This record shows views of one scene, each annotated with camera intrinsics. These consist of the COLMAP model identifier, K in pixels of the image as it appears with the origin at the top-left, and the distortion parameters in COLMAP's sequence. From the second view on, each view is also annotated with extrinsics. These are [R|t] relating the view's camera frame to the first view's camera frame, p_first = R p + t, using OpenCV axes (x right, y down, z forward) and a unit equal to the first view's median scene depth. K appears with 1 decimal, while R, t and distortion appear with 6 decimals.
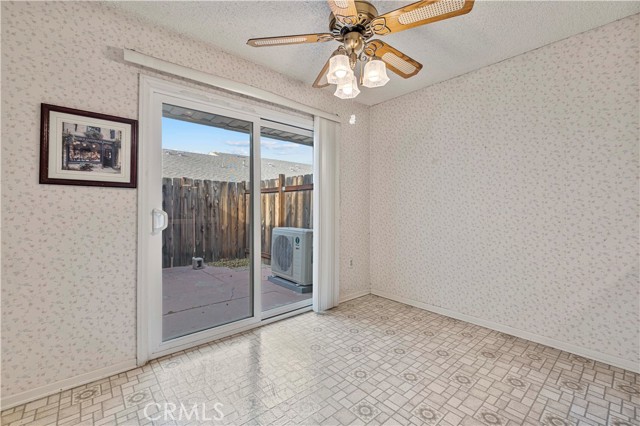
lens RADIAL K [[273.5, 0, 316.7], [0, 273.5, 209.9], [0, 0, 1]] dist [0.002725, 0.000237]
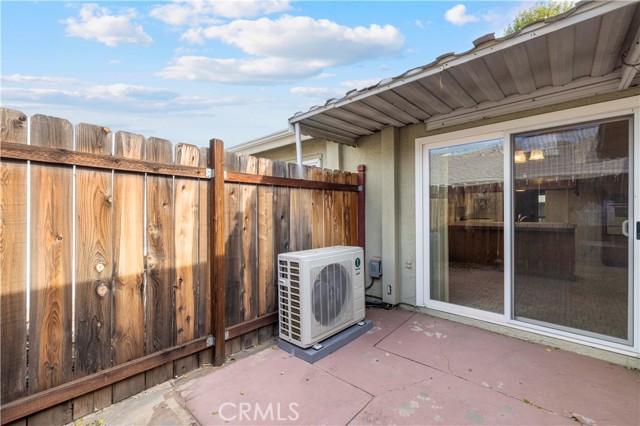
lens RADIAL K [[273.5, 0, 316.7], [0, 273.5, 209.9], [0, 0, 1]] dist [0.002725, 0.000237]
pose [[-0.119271, -0.002952, 0.992857, -0.591186], [0.005539, 0.999978, 0.003639, -0.022752], [-0.992846, 0.005933, -0.119252, 0.919563]]
